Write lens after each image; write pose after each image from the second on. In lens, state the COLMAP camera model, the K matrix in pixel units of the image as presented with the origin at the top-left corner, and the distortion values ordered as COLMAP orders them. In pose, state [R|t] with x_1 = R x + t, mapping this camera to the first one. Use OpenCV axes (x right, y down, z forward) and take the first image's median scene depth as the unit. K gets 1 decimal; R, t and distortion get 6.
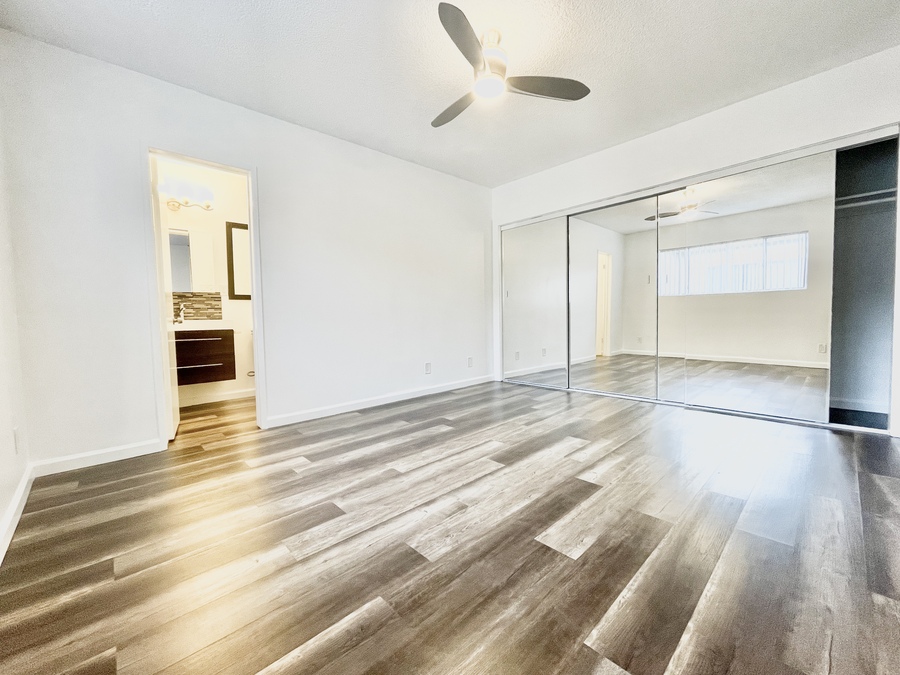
lens RADIAL K [[365.2, 0, 450.0], [0, 365.2, 337.5], [0, 0, 1]] dist [-0.004848, 0.000272]
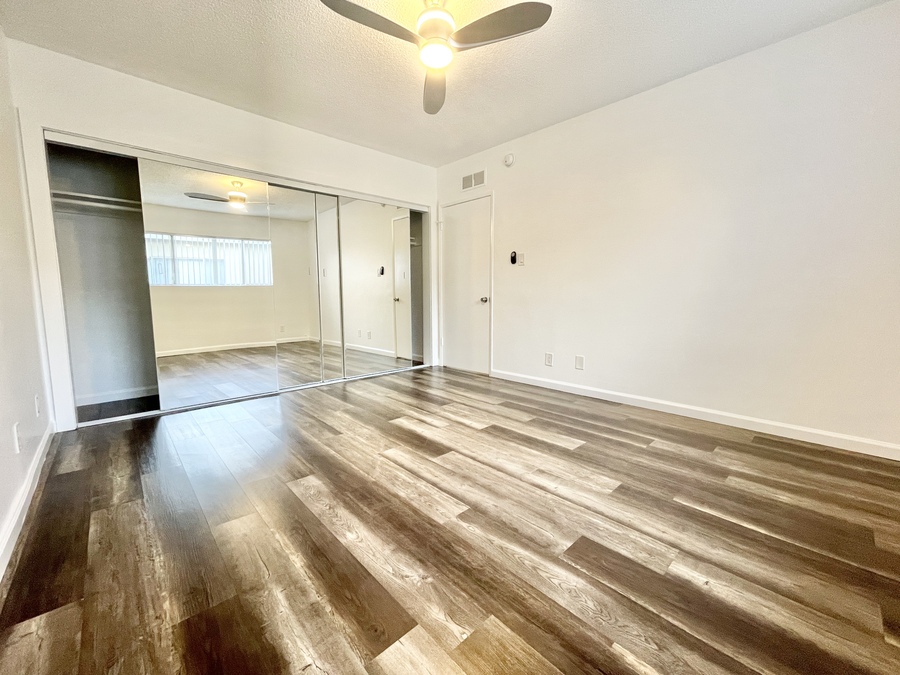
lens RADIAL K [[365.2, 0, 450.0], [0, 365.2, 337.5], [0, 0, 1]] dist [-0.004848, 0.000272]
pose [[0.005185, -0.089968, 0.995931, -0.852734], [0.063170, 0.993985, 0.089463, -0.061197], [-0.997989, 0.062449, 0.010837, 0.987757]]
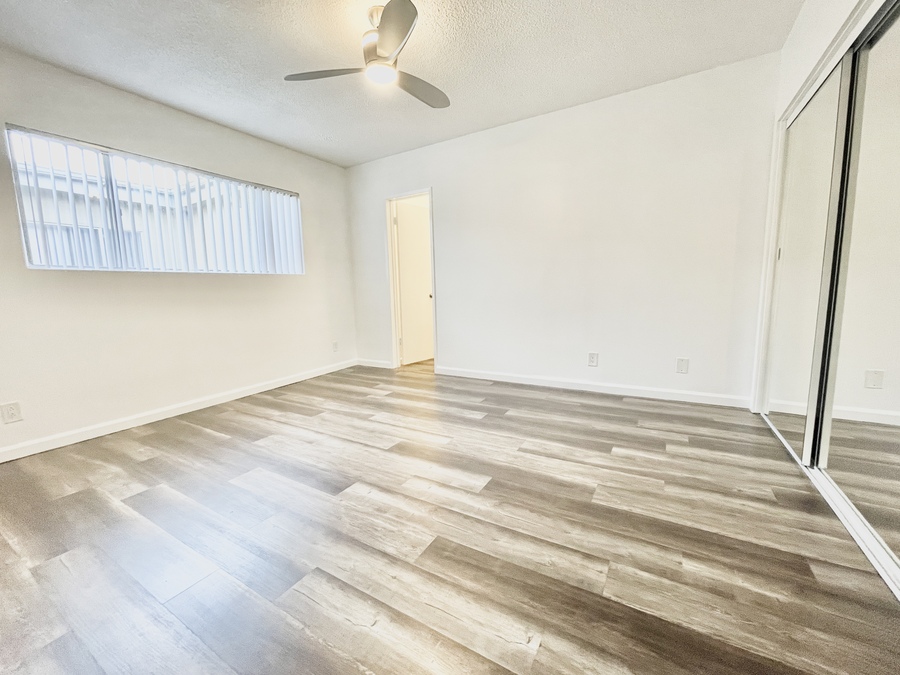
lens RADIAL K [[365.2, 0, 450.0], [0, 365.2, 337.5], [0, 0, 1]] dist [-0.004848, 0.000272]
pose [[0.279077, 0.140981, -0.949864, 1.175587], [-0.033880, 0.989994, 0.136983, -0.123713], [0.959671, -0.006048, 0.281061, 0.890323]]
